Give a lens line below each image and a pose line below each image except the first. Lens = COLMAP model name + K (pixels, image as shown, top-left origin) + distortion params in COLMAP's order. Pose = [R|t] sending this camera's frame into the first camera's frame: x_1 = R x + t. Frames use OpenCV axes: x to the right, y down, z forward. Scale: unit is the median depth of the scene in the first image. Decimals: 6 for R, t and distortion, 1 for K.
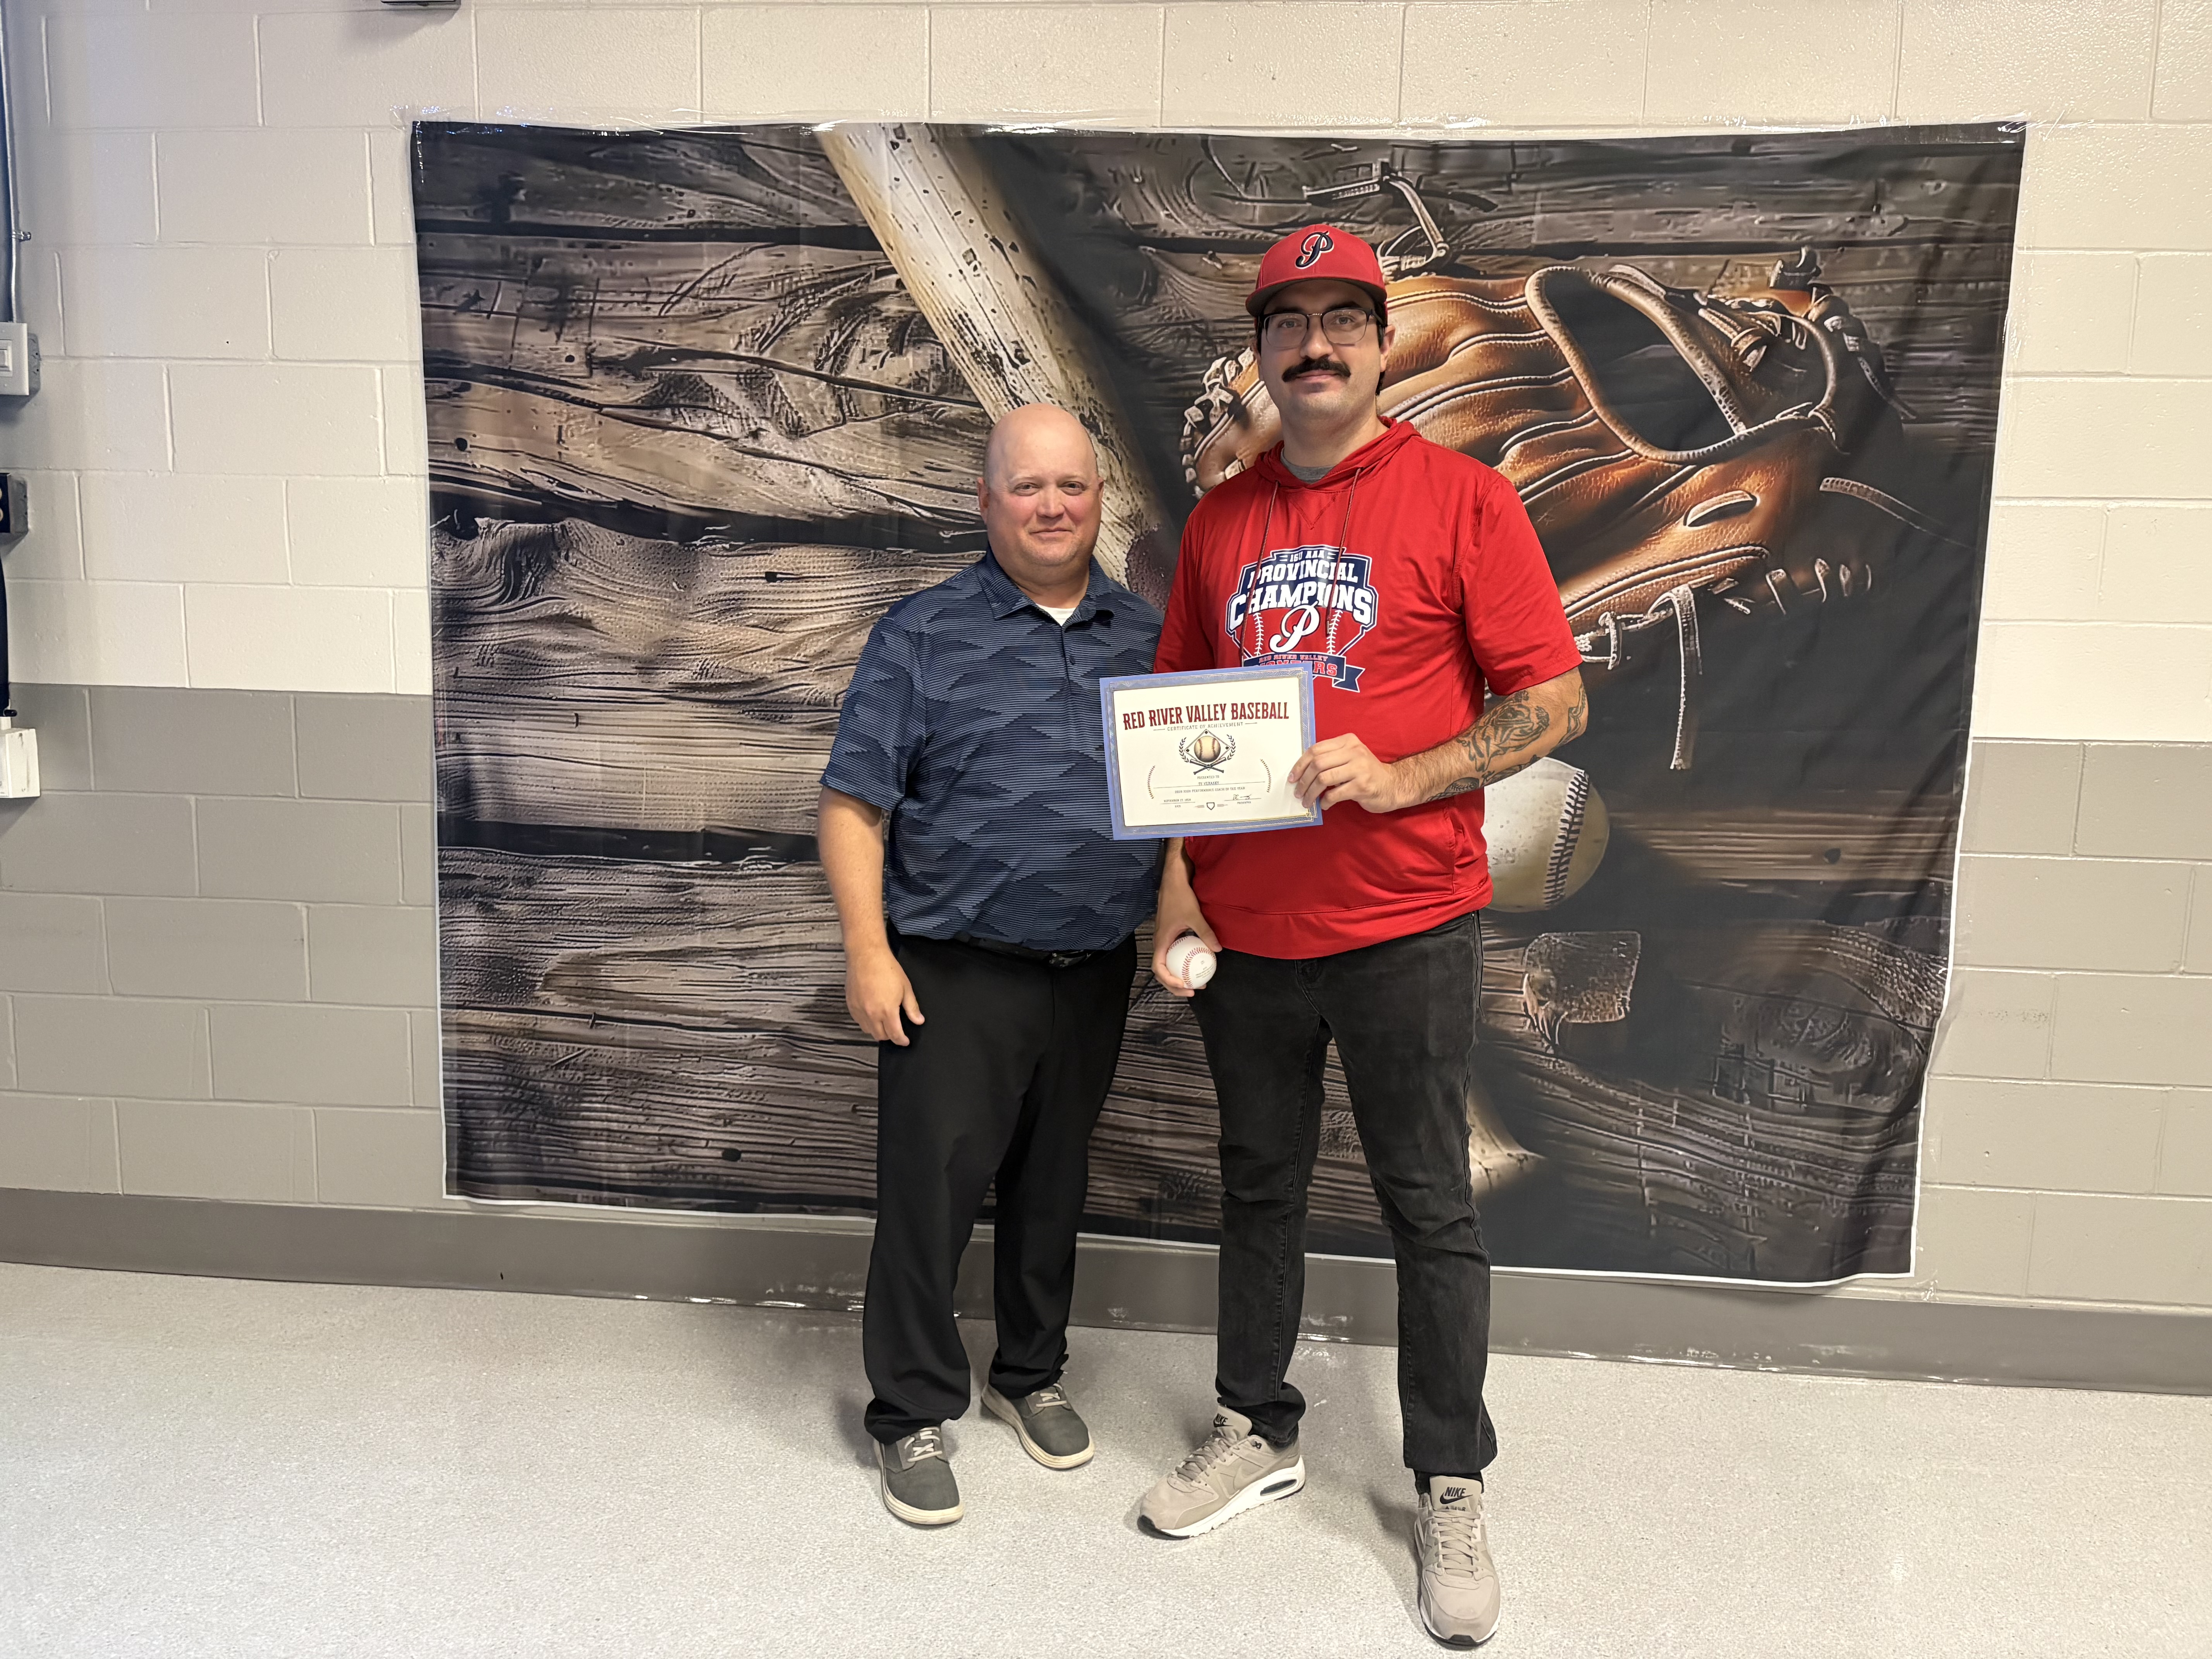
lens RADIAL K [[1685.6, 0, 1109.8], [0, 1685.6, 840.3], [0, 0, 1]] dist [0.027438, -0.003992]
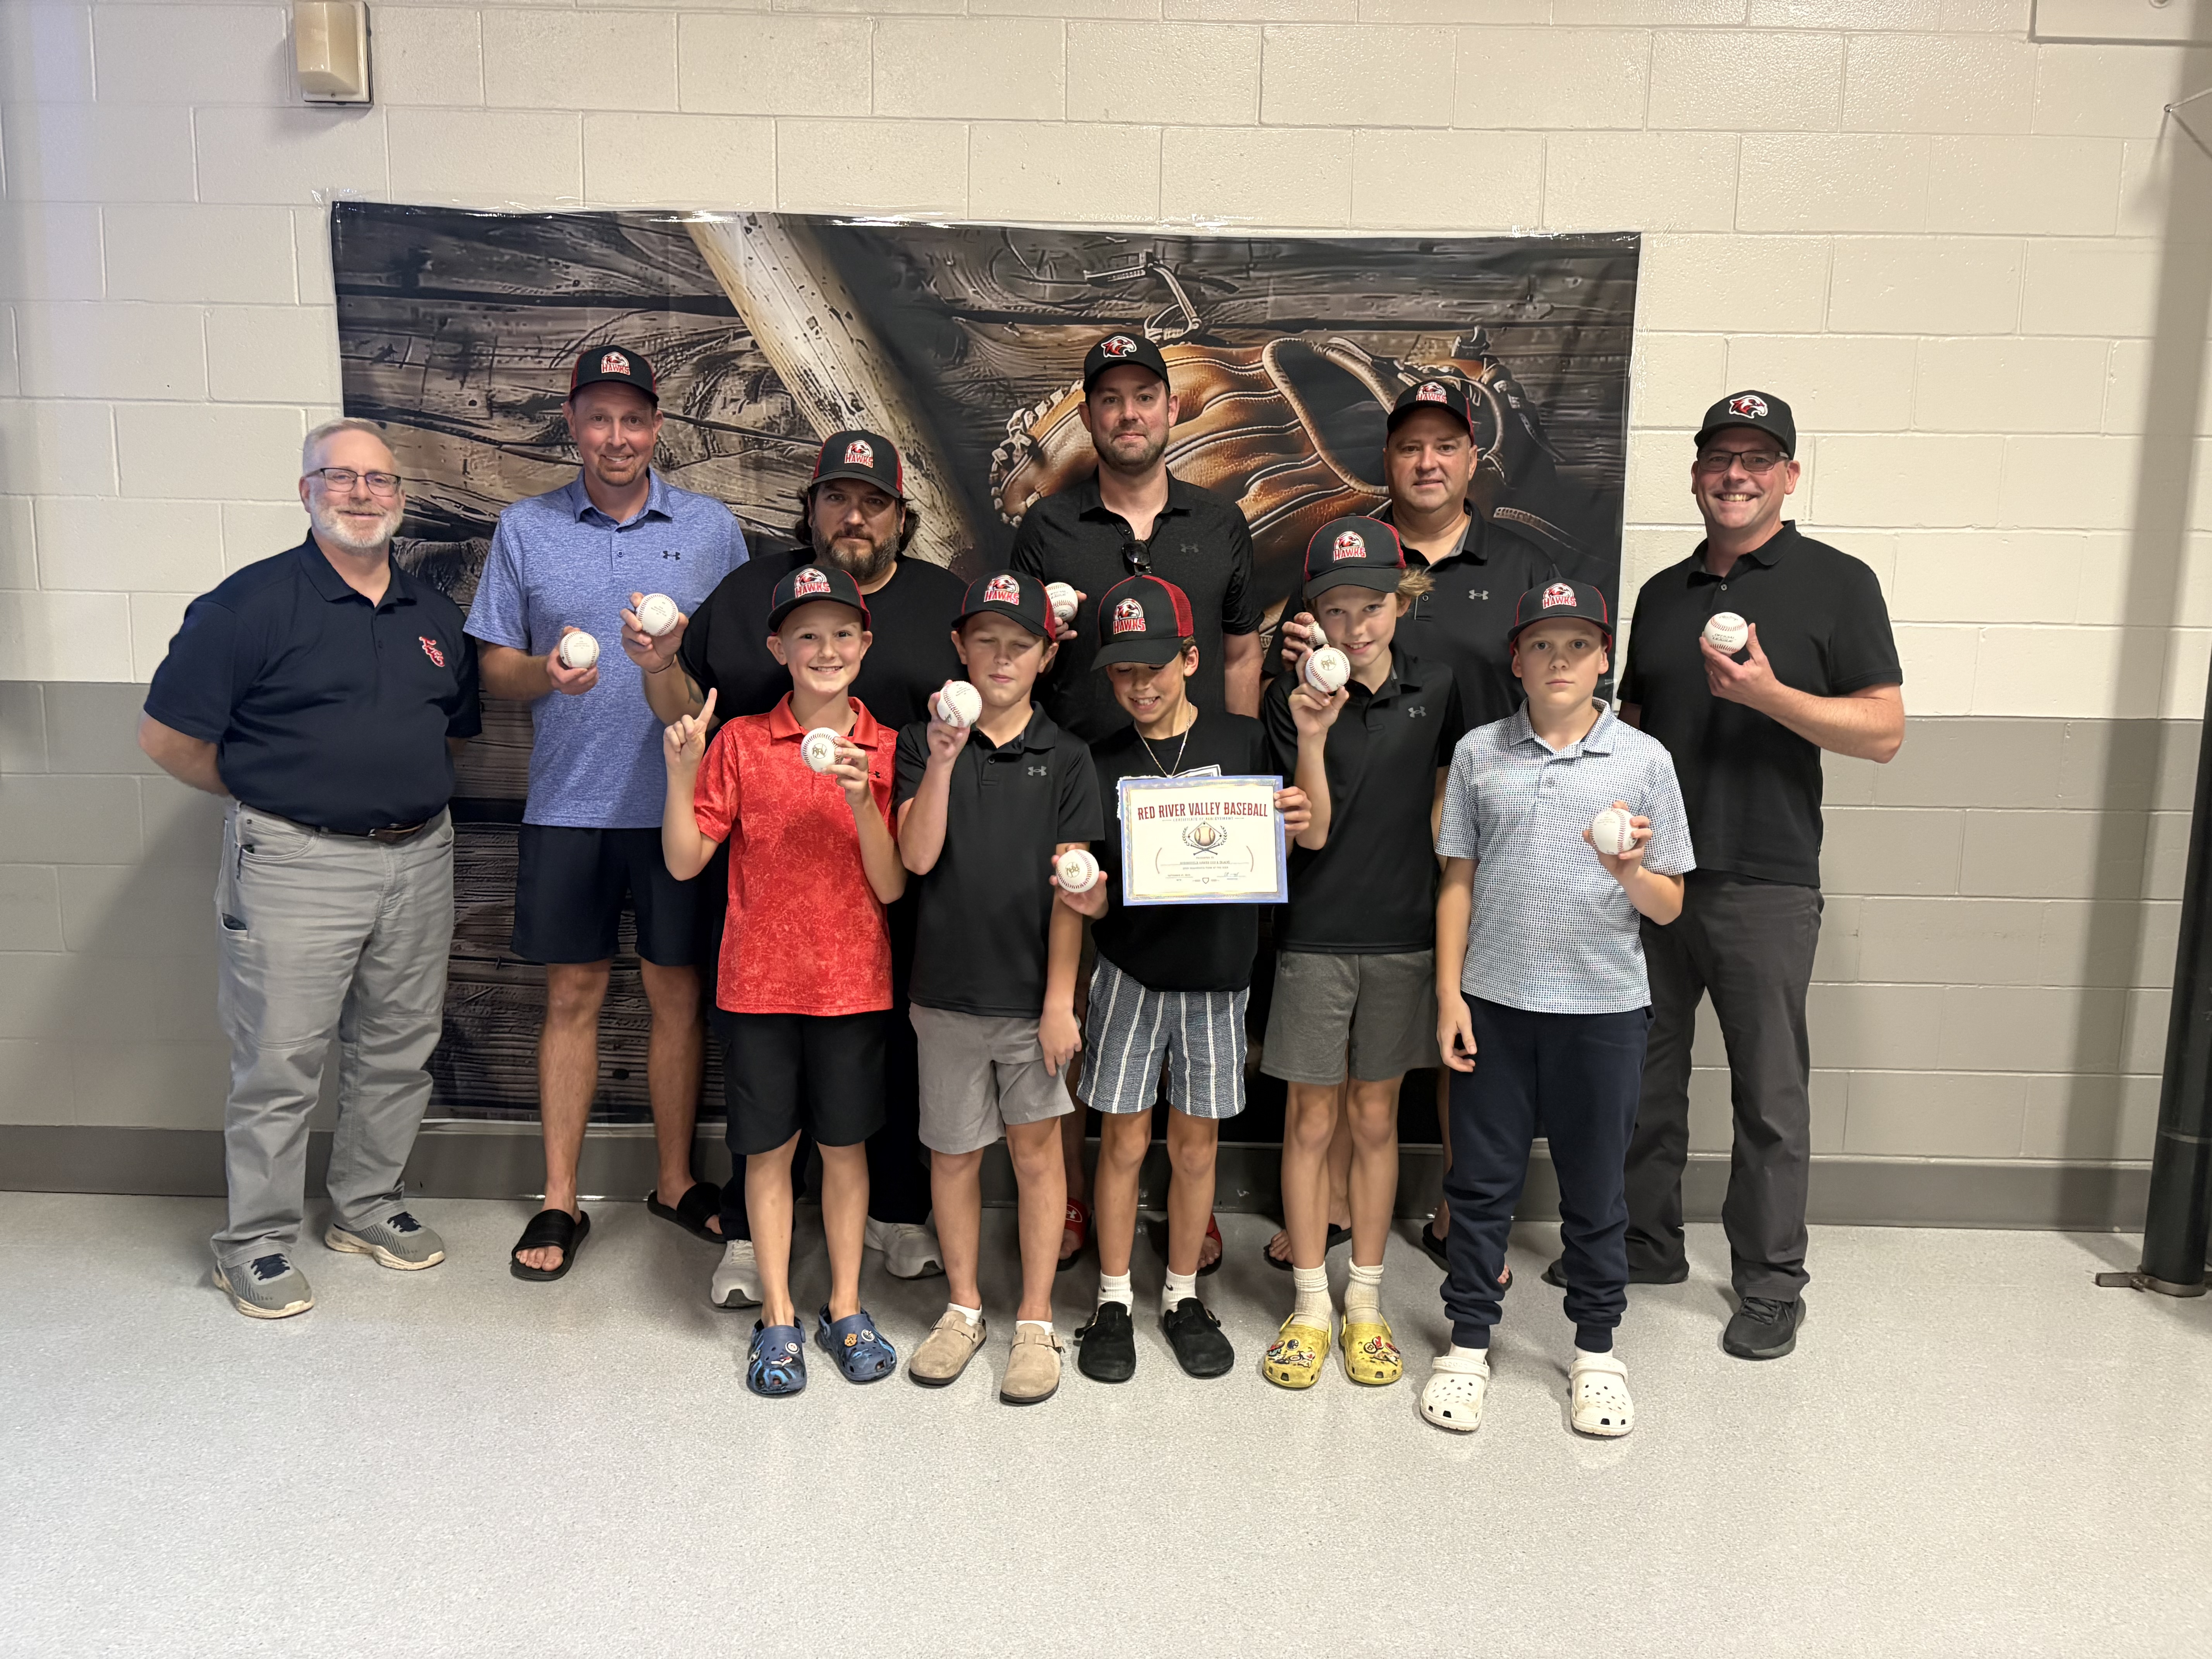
lens RADIAL K [[1685.6, 0, 1100.8], [0, 1685.6, 845.2], [0, 0, 1]] dist [0.027438, -0.003992]
pose [[0.996188, -0.015850, 0.085778, 0.013182], [0.015394, 0.999864, 0.005972, 0.025607], [-0.085861, -0.004629, 0.996296, -0.226061]]
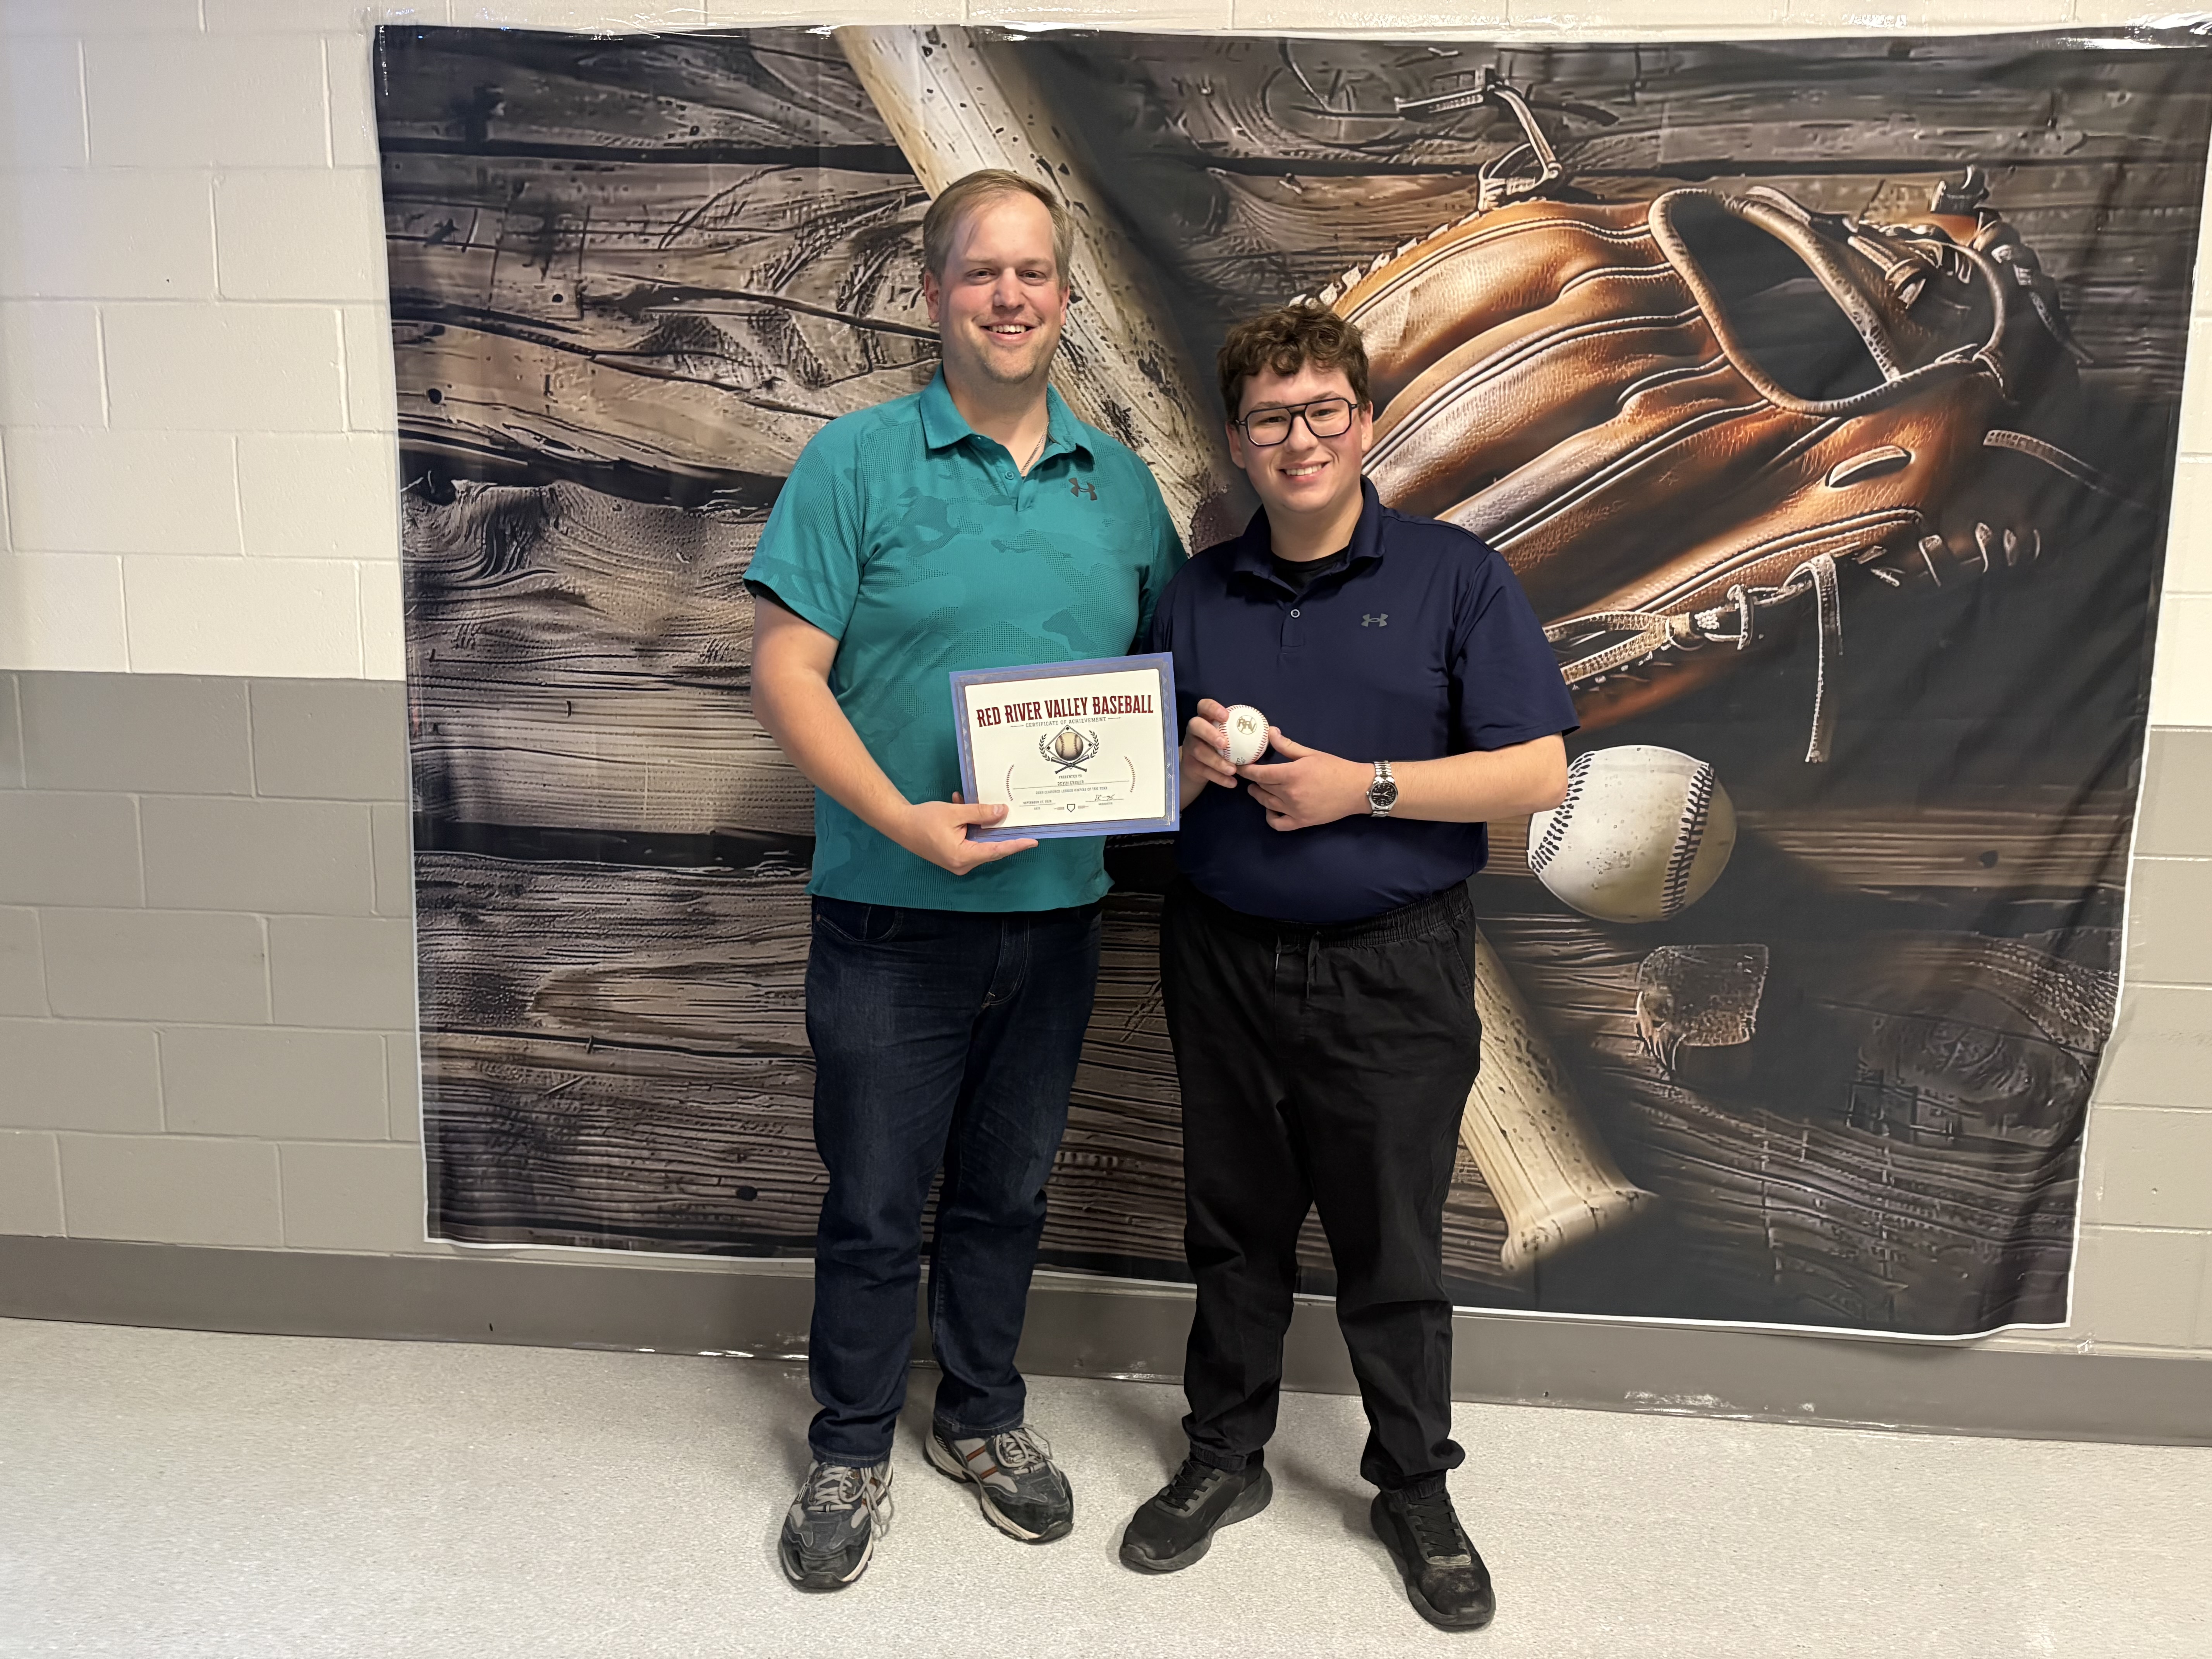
lens RADIAL K [[1685.6, 0, 1115.8], [0, 1685.6, 842.0], [0, 0, 1]] dist [0.027438, -0.003992]
pose [[0.999963, -0.003188, 0.008031, -0.037220], [0.003033, 0.999809, 0.019300, -0.018190], [-0.008091, -0.019275, 0.999781, 0.113264]]
